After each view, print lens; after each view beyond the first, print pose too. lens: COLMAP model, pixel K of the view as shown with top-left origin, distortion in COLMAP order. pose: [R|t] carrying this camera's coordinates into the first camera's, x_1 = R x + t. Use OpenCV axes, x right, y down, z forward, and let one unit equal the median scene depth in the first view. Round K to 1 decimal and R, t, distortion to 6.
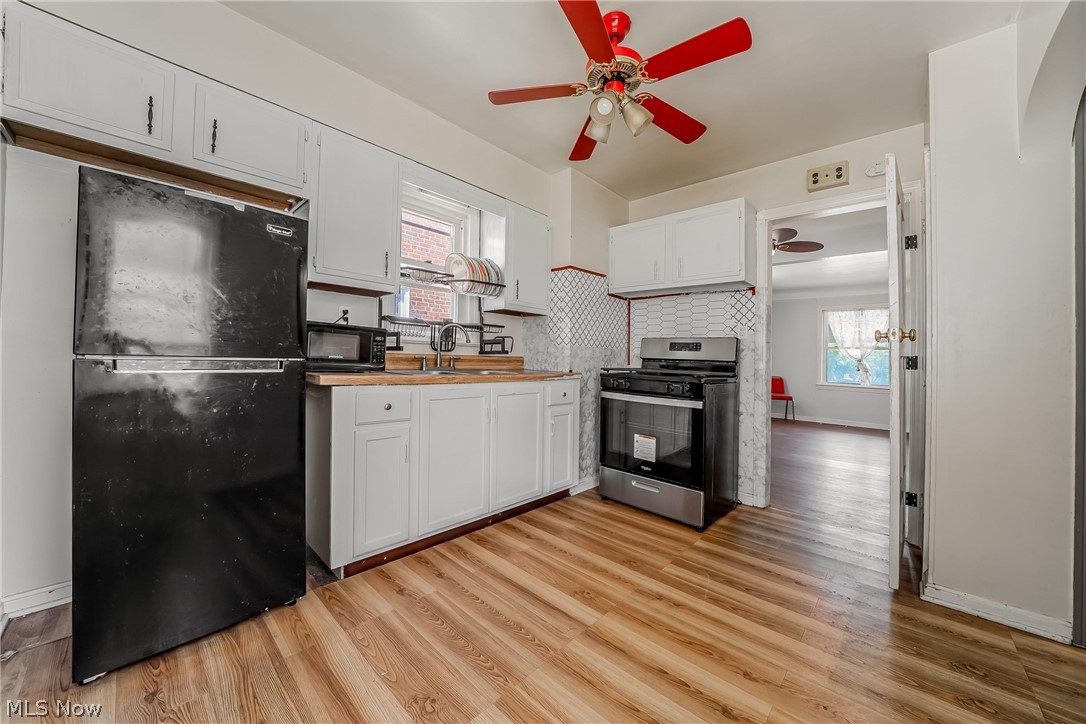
lens RADIAL K [[404.8, 0, 540.5], [0, 404.8, 354.9], [0, 0, 1]] dist [-0.018552, 0.000212]
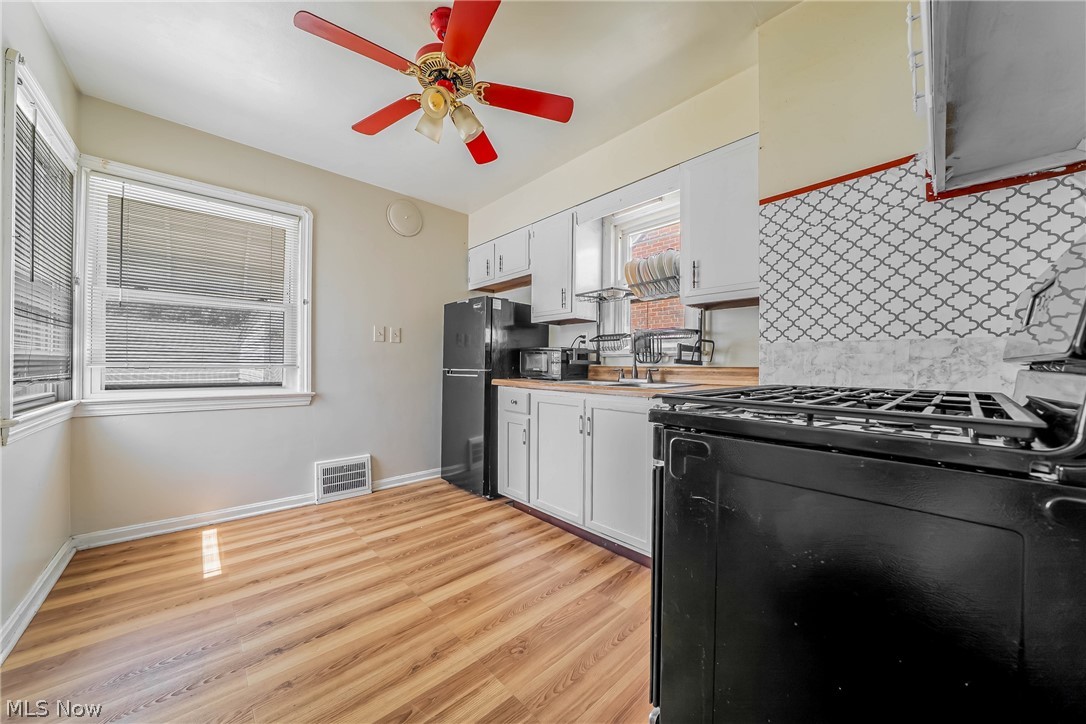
lens RADIAL K [[371.4, 0, 537.0], [0, 371.4, 370.8], [0, 0, 1]] dist [-0.017072, 0.000033]
pose [[-0.075819, -0.016063, -0.996992, 0.774612], [-0.003078, 0.999869, -0.015875, 0.029494], [0.997117, 0.001865, -0.075858, 0.946035]]
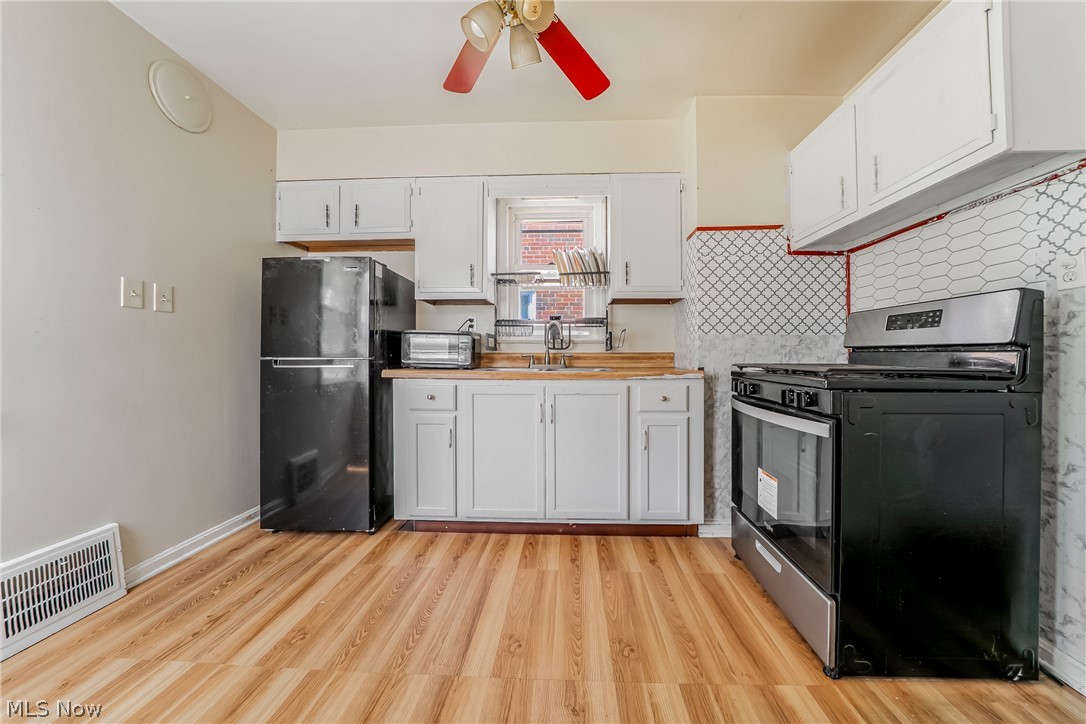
lens RADIAL K [[385.9, 0, 547.3], [0, 385.9, 360.0], [0, 0, 1]] dist [-0.017894, 0.000233]
pose [[0.643729, -0.022253, -0.764930, 0.561894], [0.023161, 0.999686, -0.009592, 0.031418], [0.764903, -0.011542, 0.644042, 0.430490]]
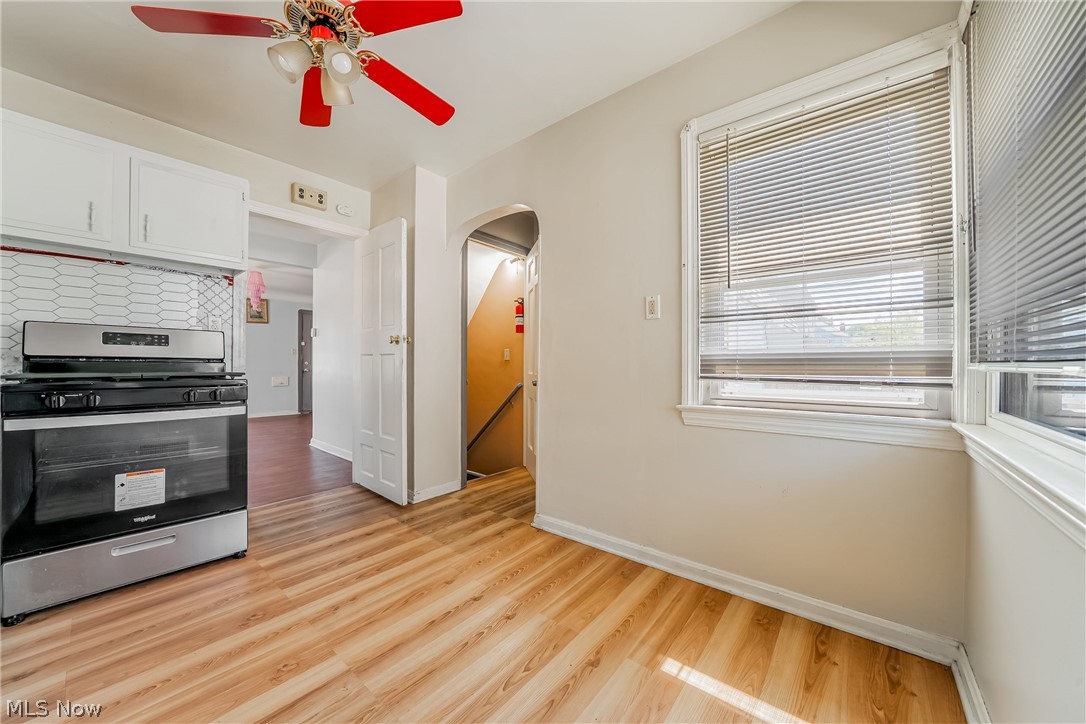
lens RADIAL K [[385.9, 0, 547.3], [0, 385.9, 360.0], [0, 0, 1]] dist [-0.017894, 0.000233]
pose [[-0.074893, -0.018678, 0.997017, -0.471740], [-0.007882, 0.999804, 0.018138, -0.001752], [-0.997160, -0.006500, -0.075025, 0.428668]]
